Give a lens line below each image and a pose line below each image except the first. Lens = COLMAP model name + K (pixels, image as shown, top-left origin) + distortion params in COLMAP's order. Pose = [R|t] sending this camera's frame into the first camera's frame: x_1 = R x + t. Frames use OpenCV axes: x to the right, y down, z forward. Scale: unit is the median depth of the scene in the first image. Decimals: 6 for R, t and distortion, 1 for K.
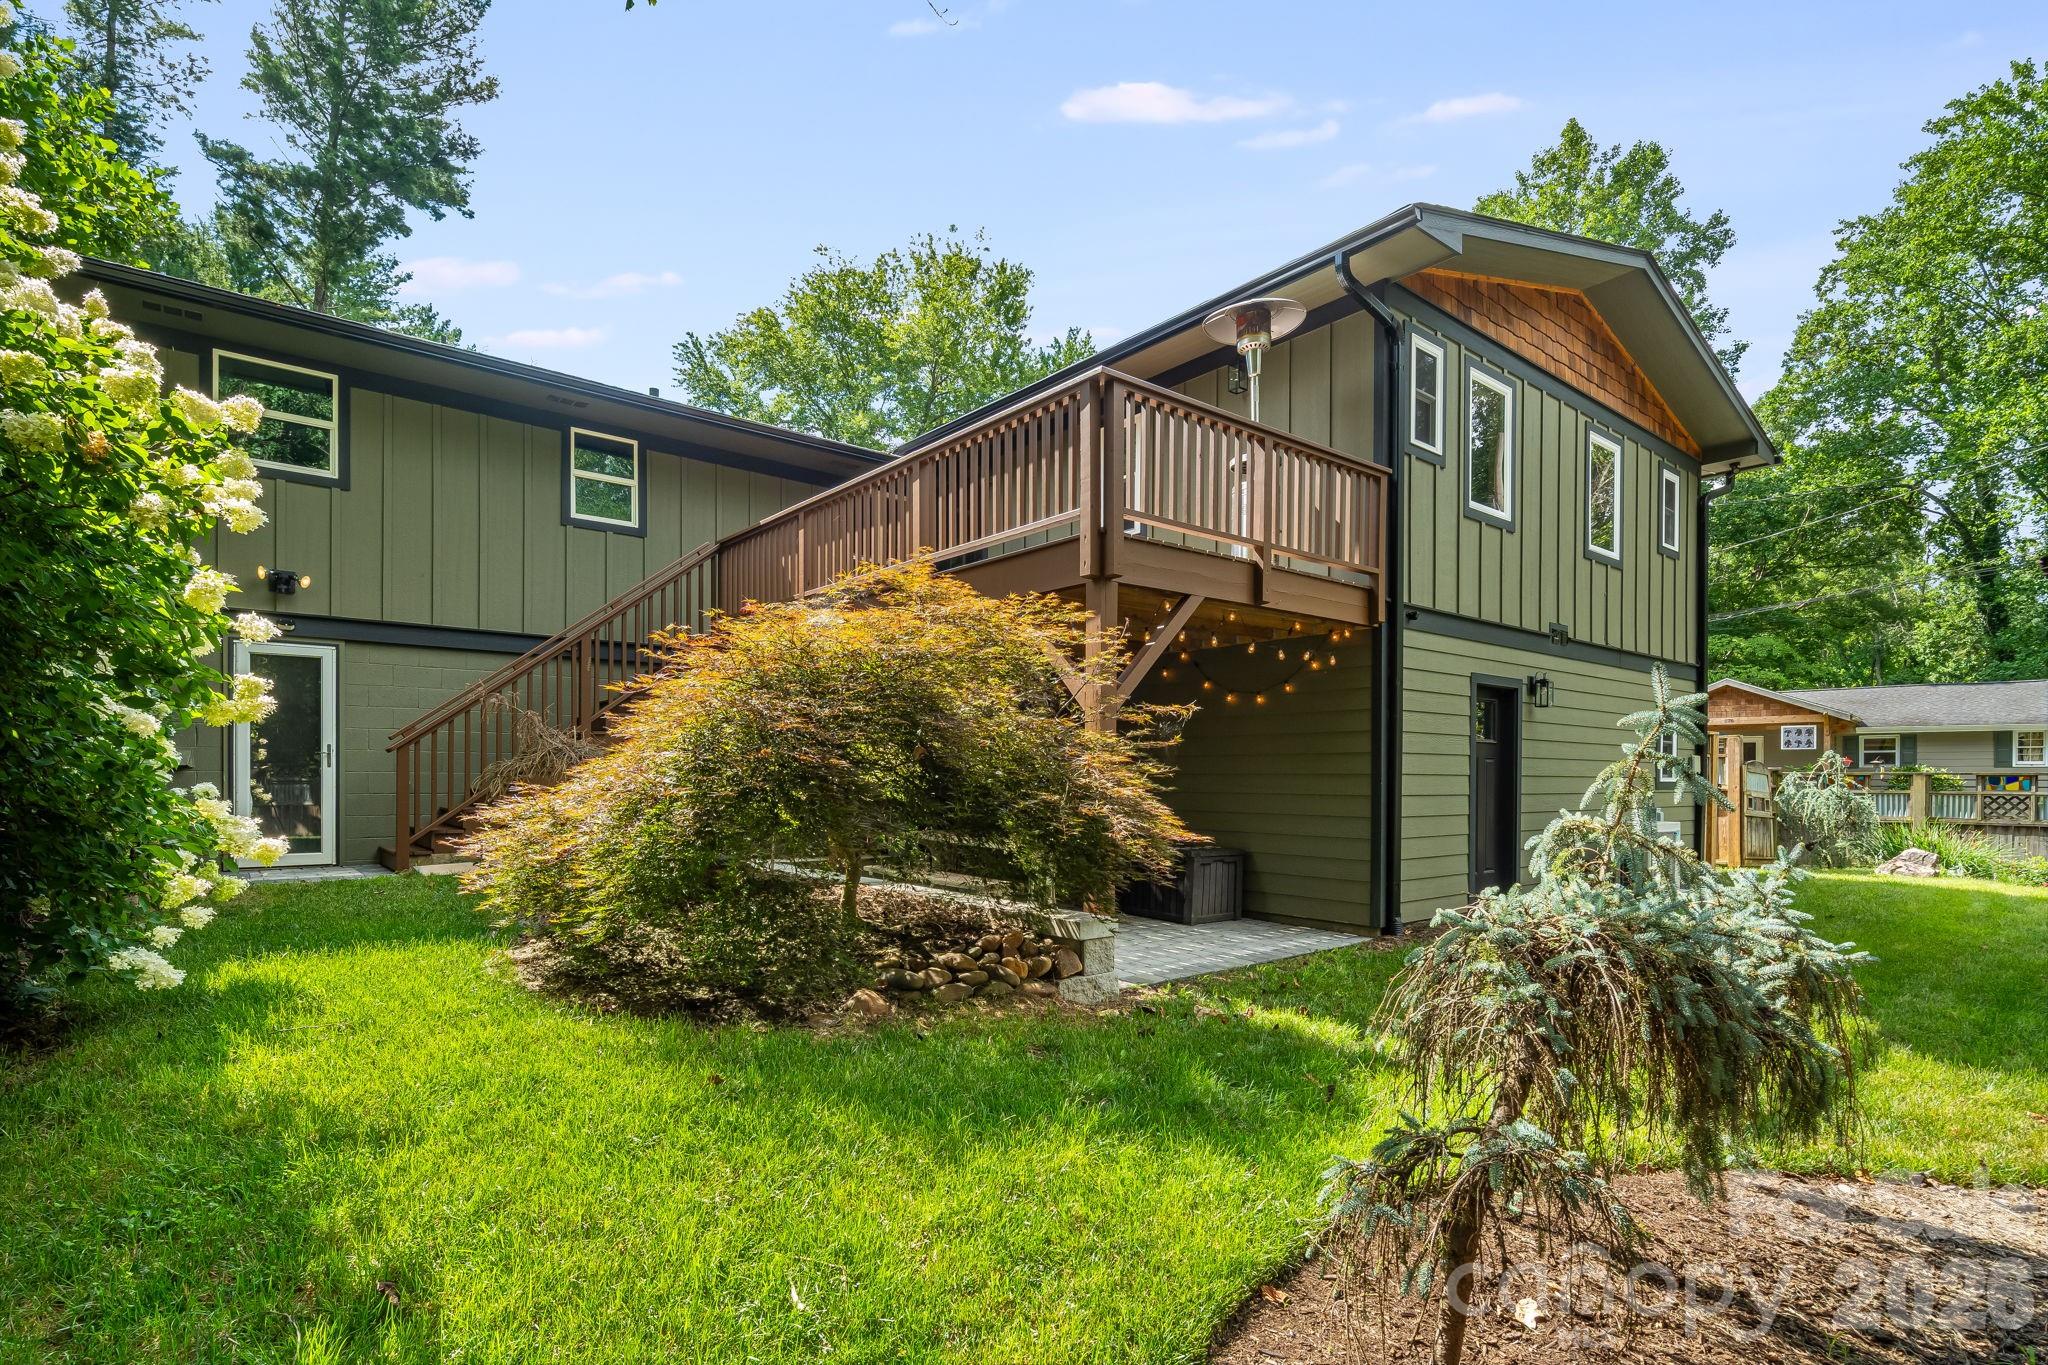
lens RADIAL K [[967.1, 0, 1012.8], [0, 967.1, 793.1], [0, 0, 1]] dist [-0.000650, -0.001582]
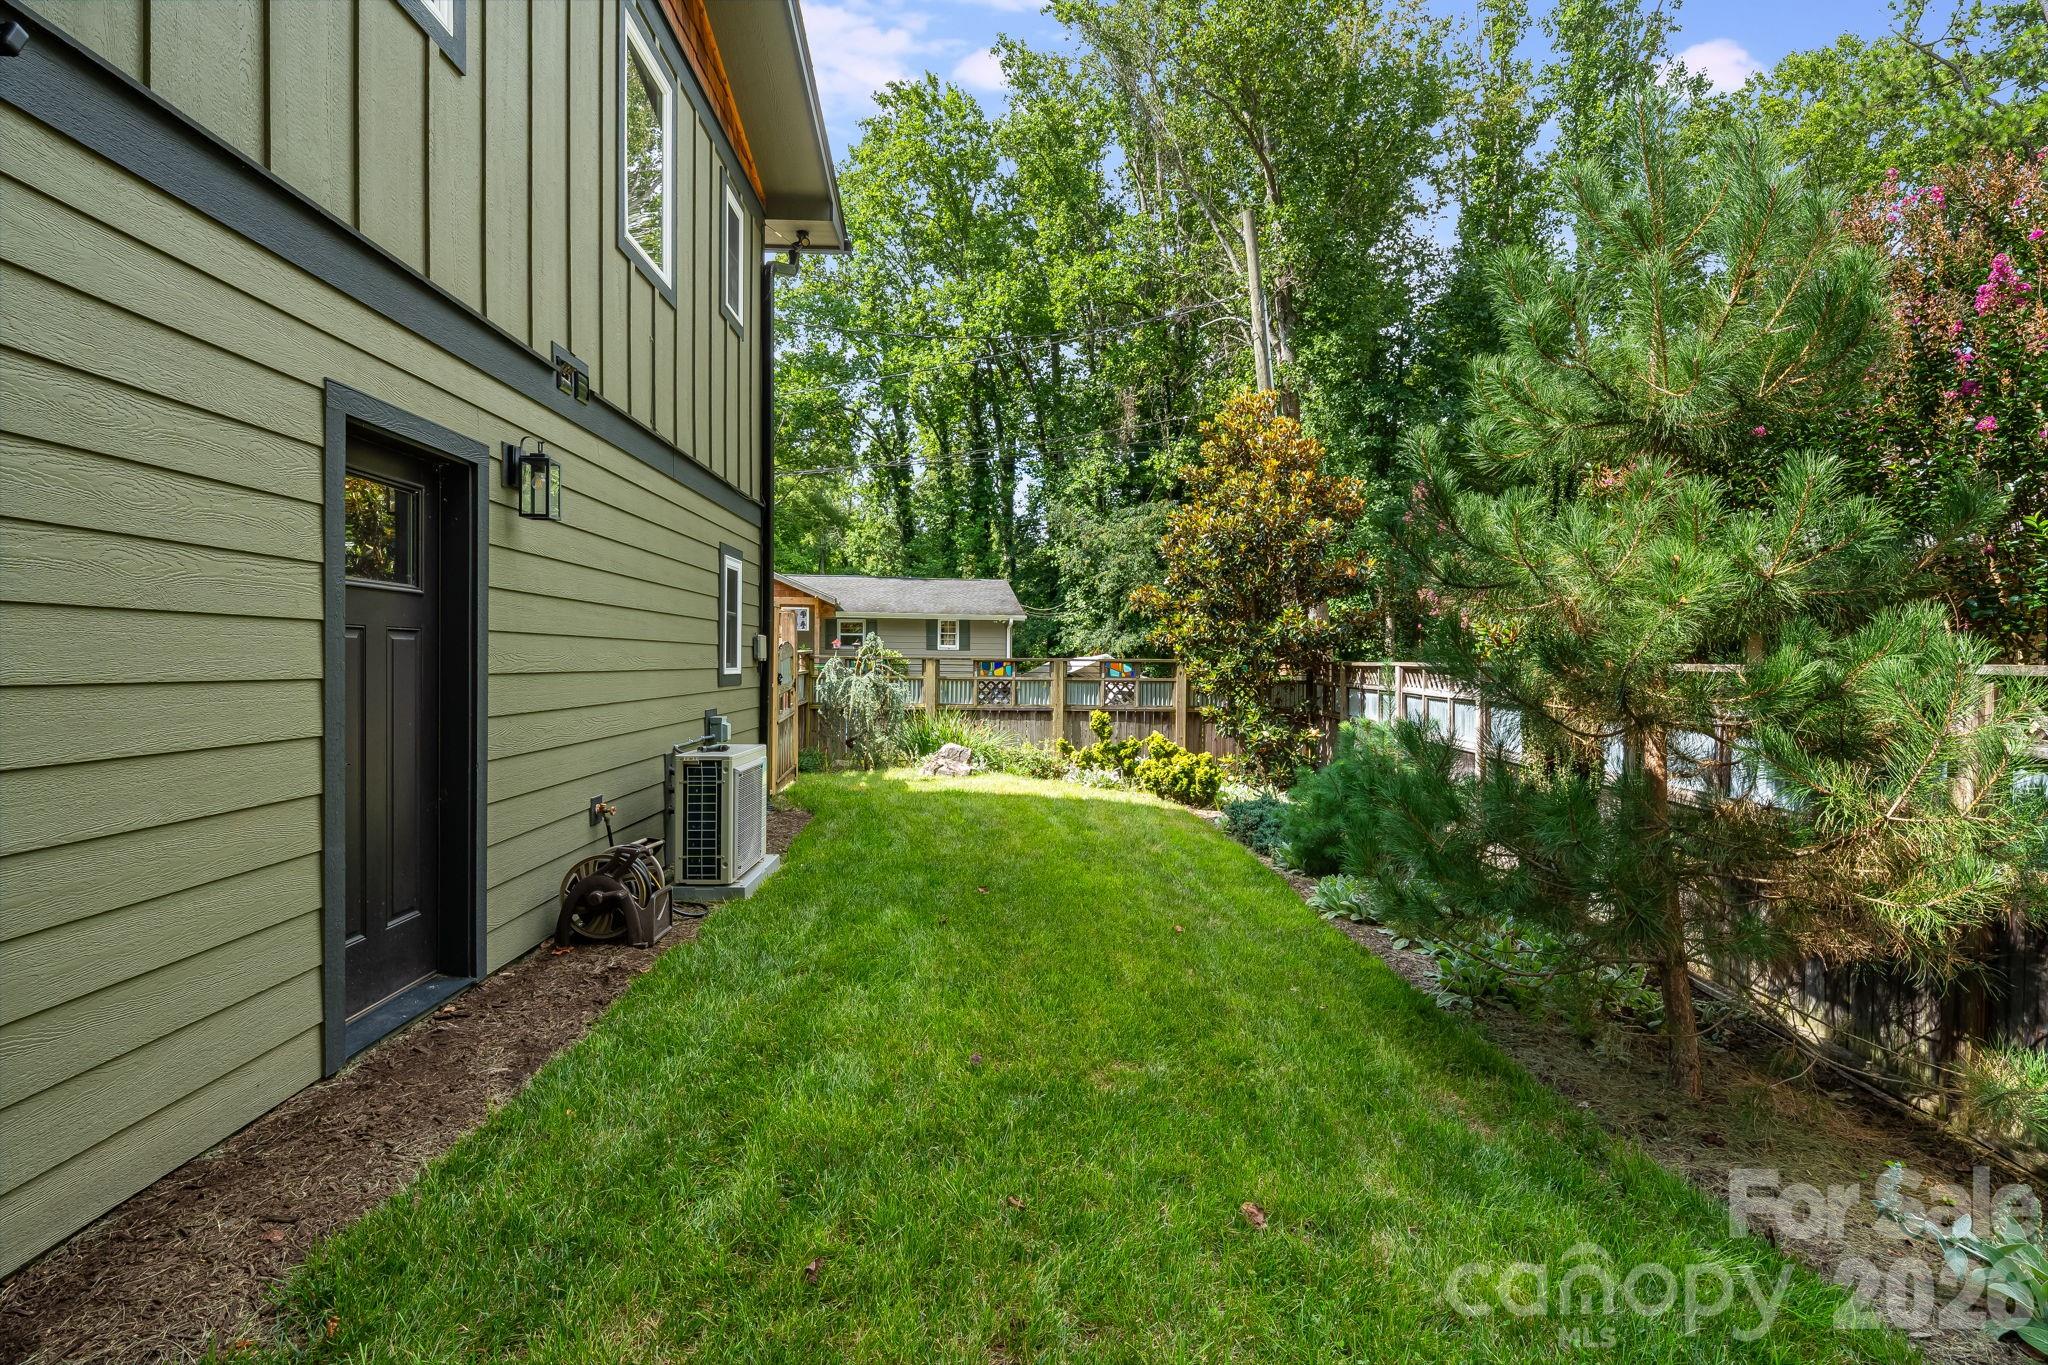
lens RADIAL K [[989.9, 0, 1017.9], [0, 989.9, 663.2], [0, 0, 1]] dist [0.000772, -0.001643]
pose [[0.591760, -0.001645, 0.806113, 0.208842], [0.005834, 0.999980, -0.002242, -0.013518], [-0.806093, 0.006029, 0.591758, 0.369863]]
